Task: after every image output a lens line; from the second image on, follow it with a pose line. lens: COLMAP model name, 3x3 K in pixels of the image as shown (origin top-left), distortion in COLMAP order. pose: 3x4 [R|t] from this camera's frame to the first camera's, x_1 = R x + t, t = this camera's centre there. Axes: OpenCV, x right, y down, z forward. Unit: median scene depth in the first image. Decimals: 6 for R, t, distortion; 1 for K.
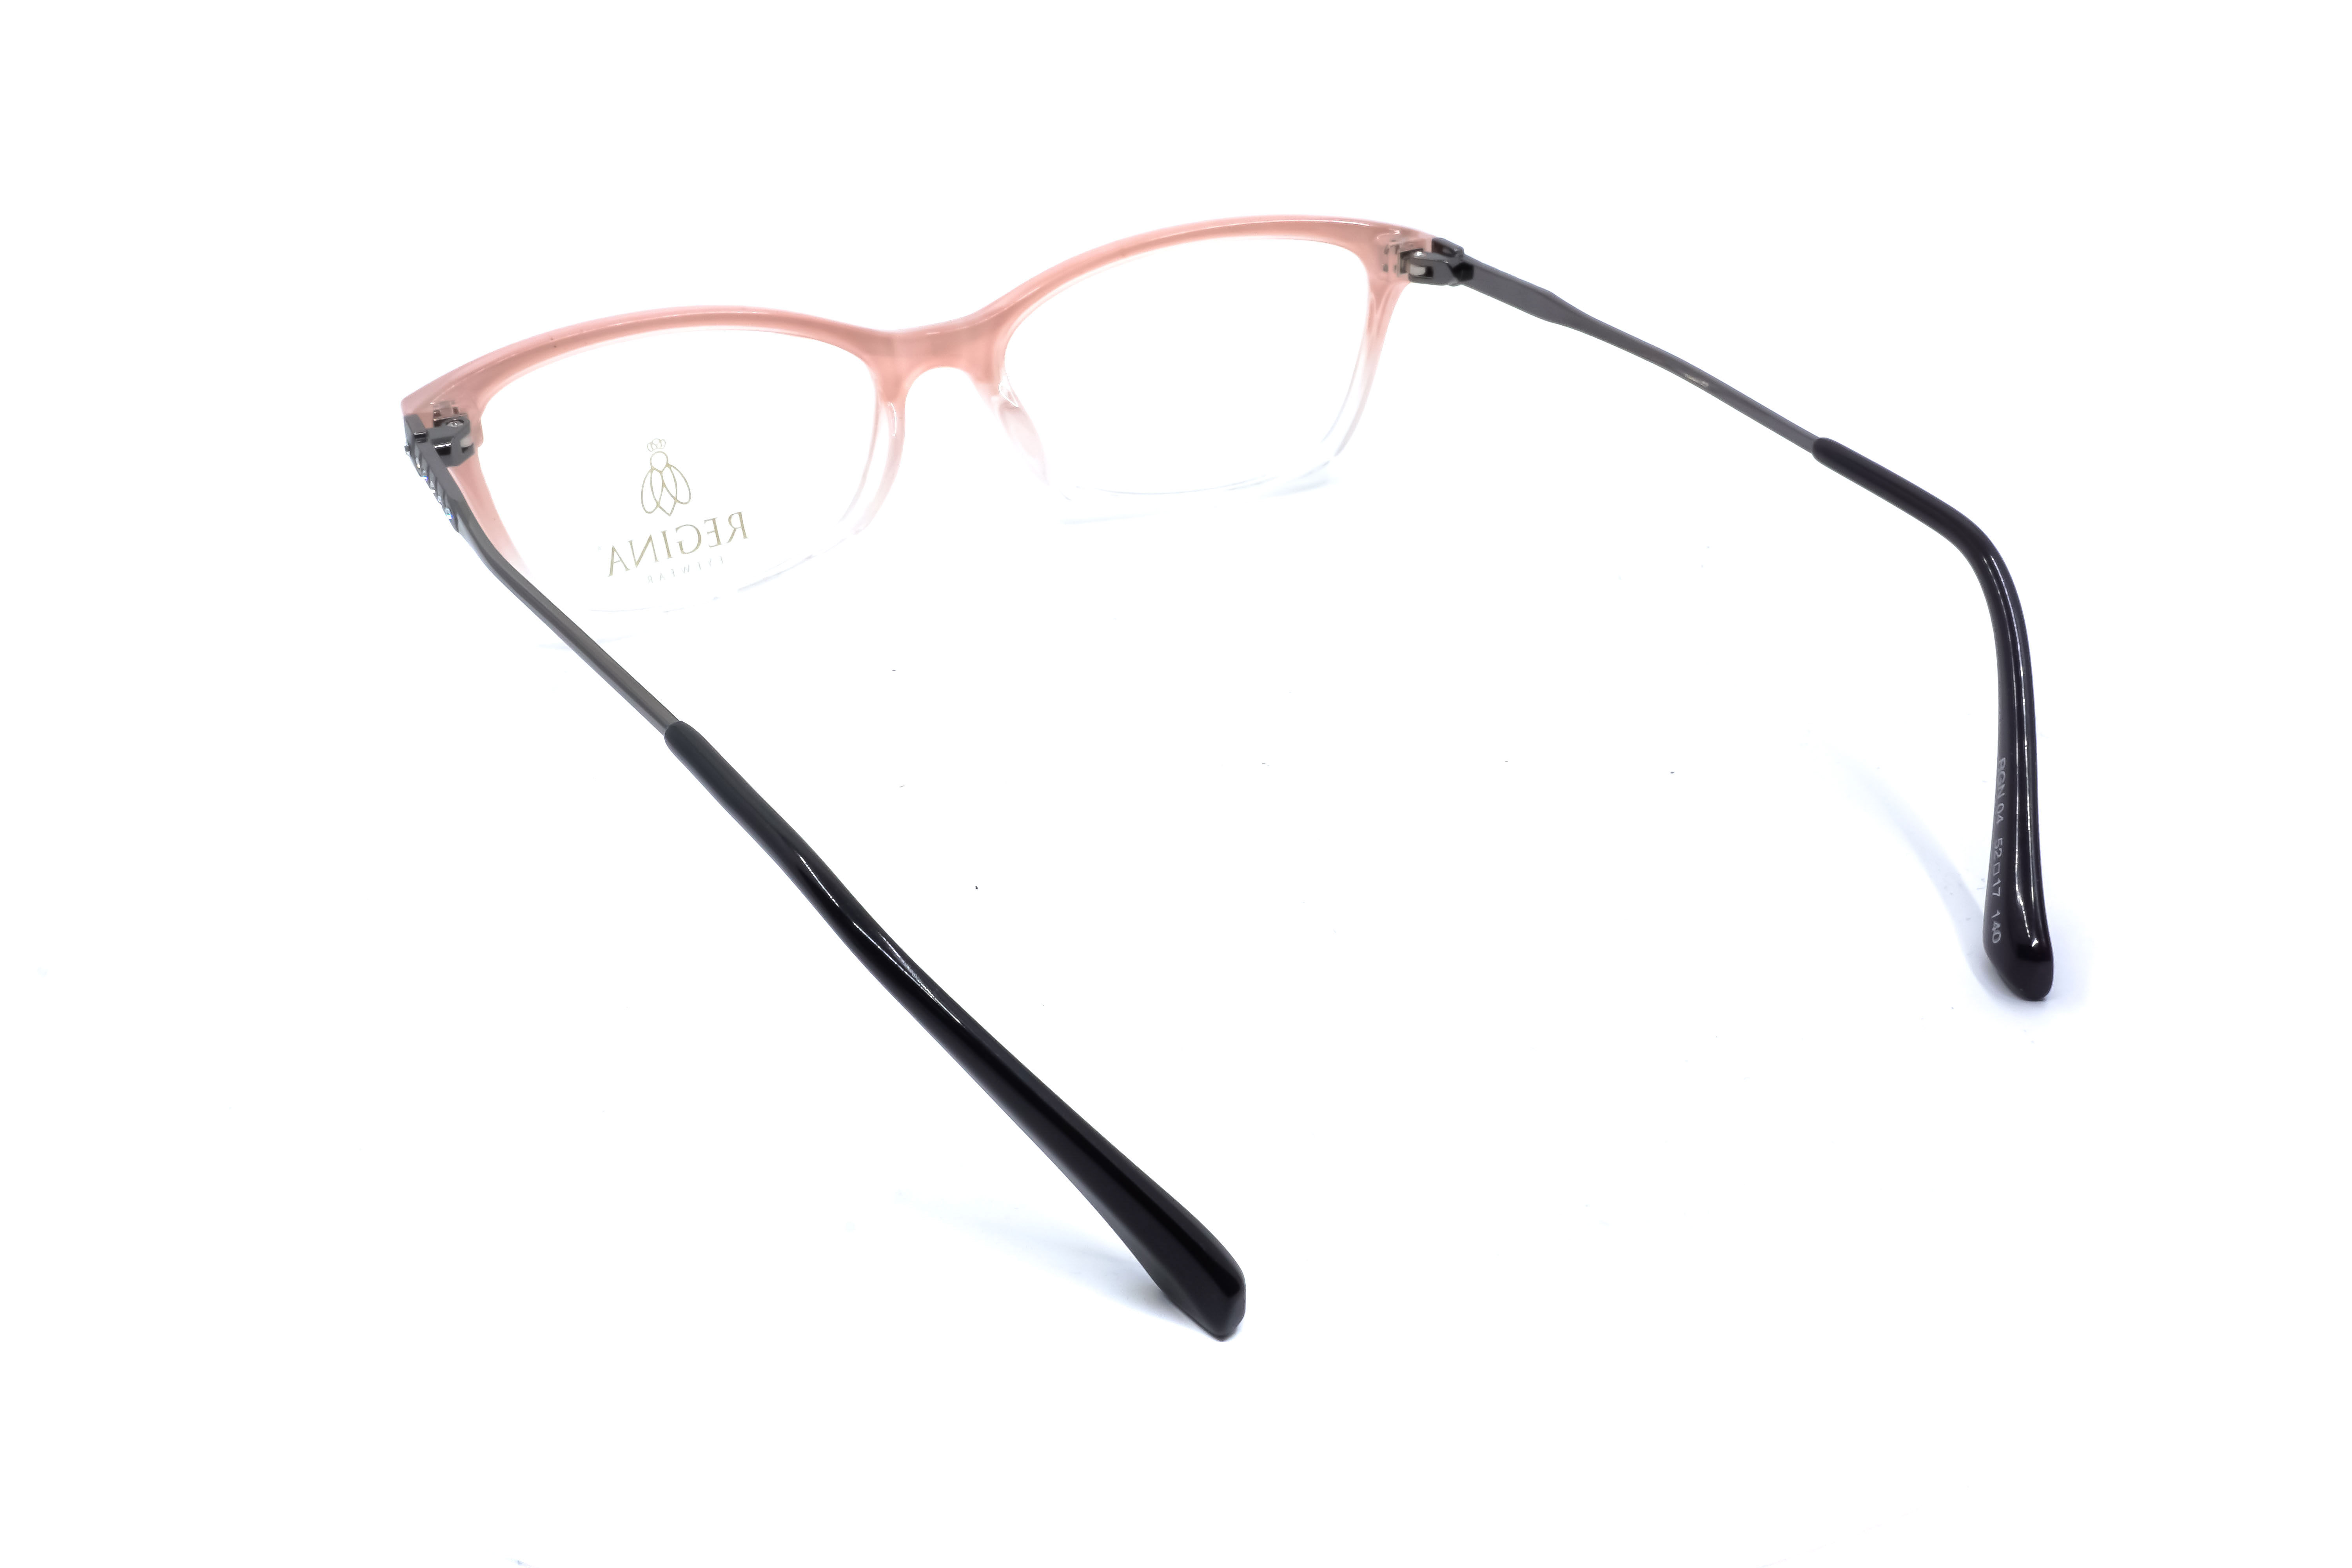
lens RADIAL K [[2291.0, 0, 1176.0], [0, 2291.0, 784.0], [0, 0, 1]] dist [-0.000878, 0.004035]
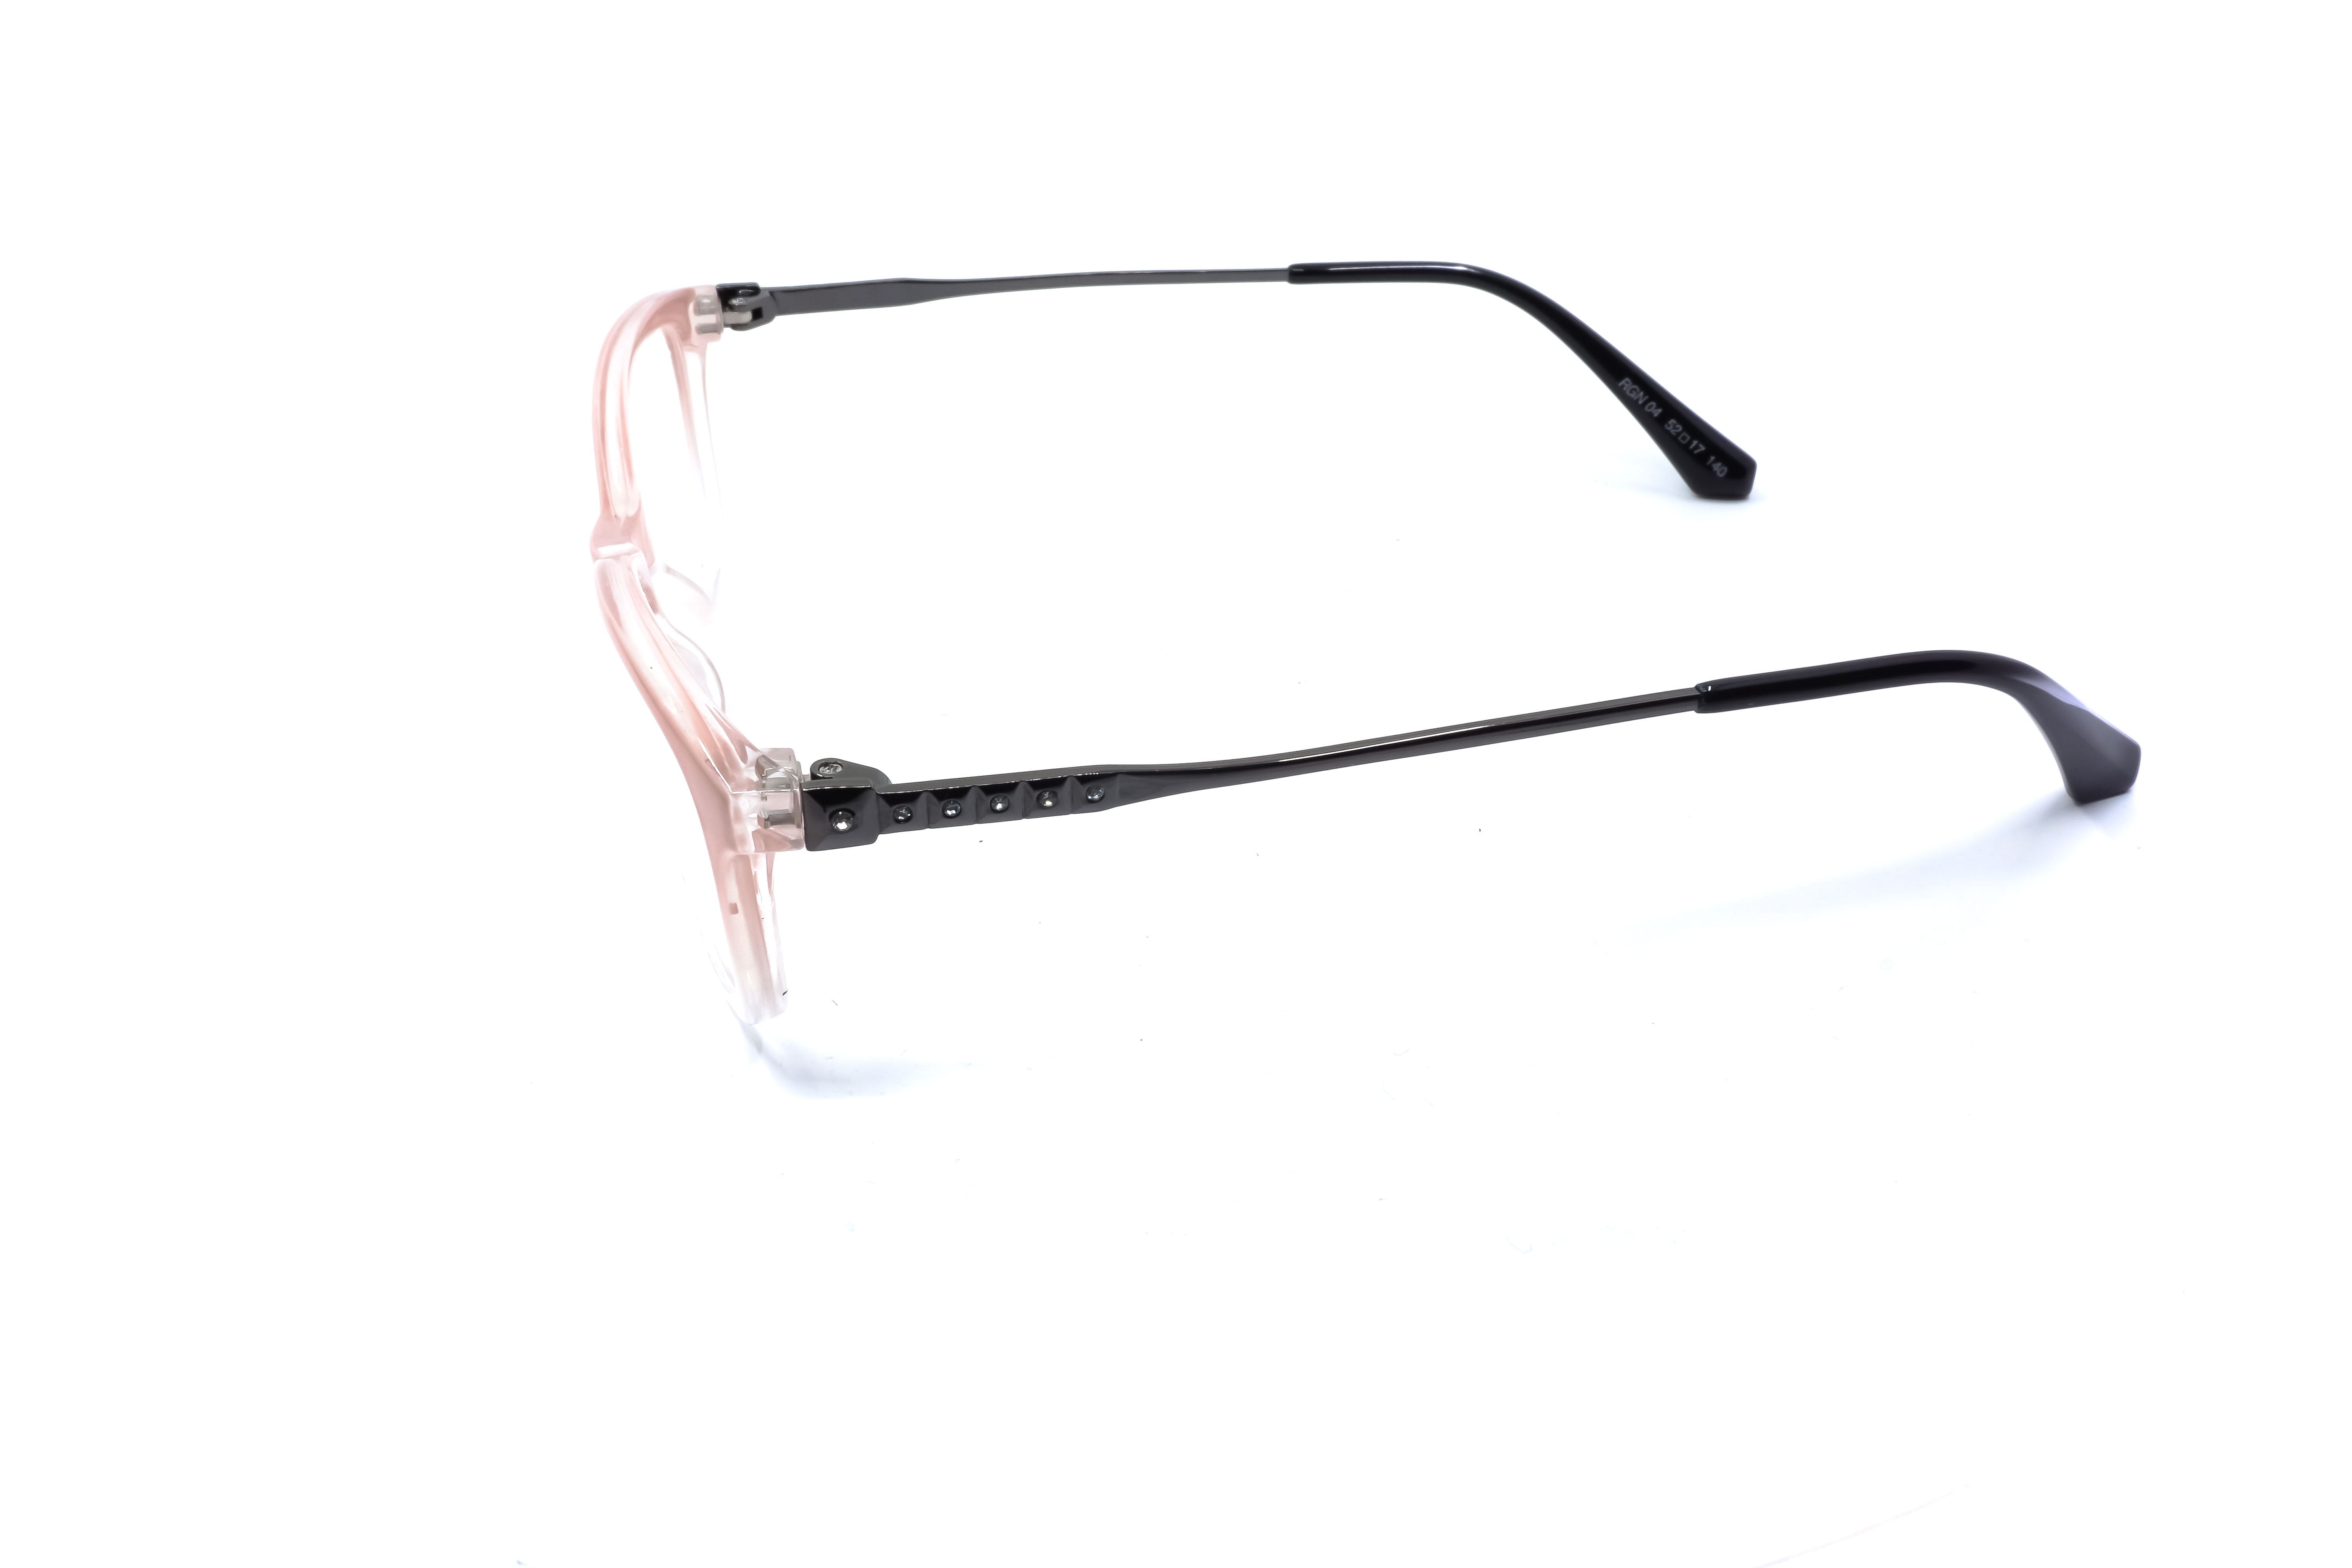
lens RADIAL K [[2319.0, 0, 1176.0], [0, 2319.0, 784.0], [0, 0, 1]] dist [-0.016250, -0.001660]
pose [[0.254626, -0.461424, 0.849855, -0.805554], [0.476682, 0.824524, 0.304851, -0.286938], [-0.841392, 0.327488, 0.429897, 0.519809]]
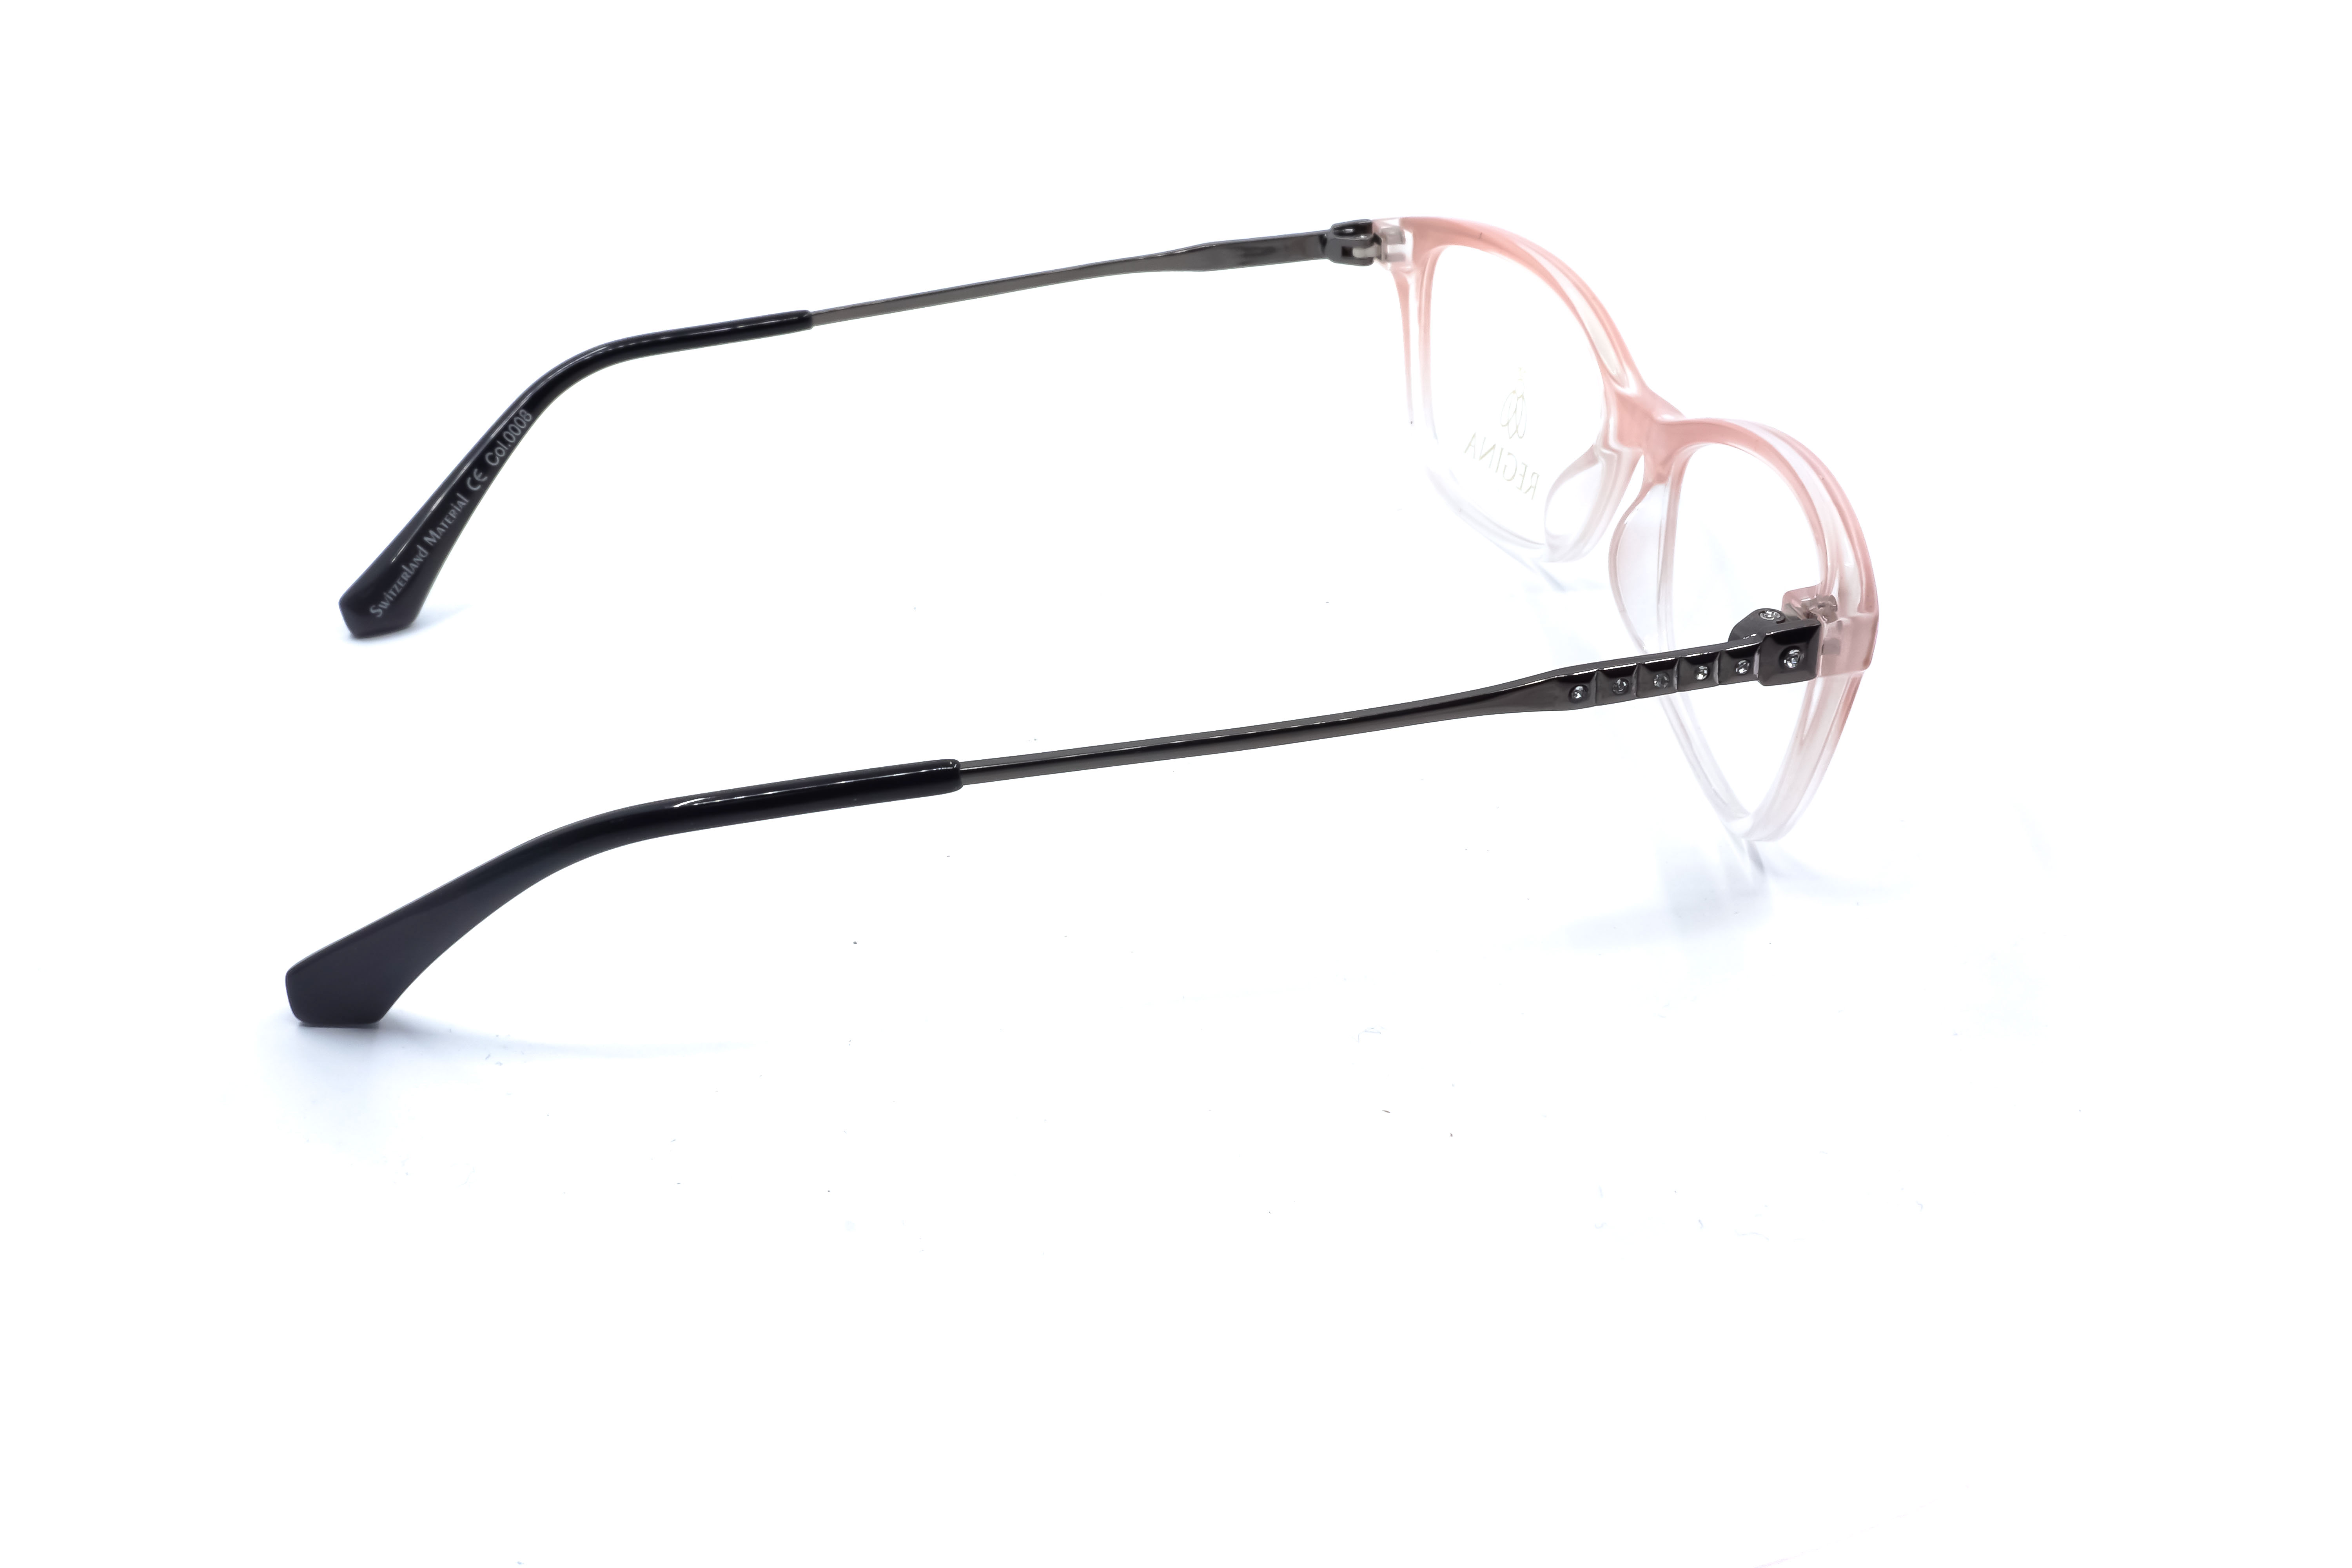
lens RADIAL K [[2291.0, 0, 1176.0], [0, 2291.0, 784.0], [0, 0, 1]] dist [-0.000878, 0.004035]
pose [[-0.276269, 0.481122, -0.831983, 0.767451], [-0.449722, 0.700336, 0.554328, -0.514506], [0.849368, 0.527305, 0.022890, 0.913187]]
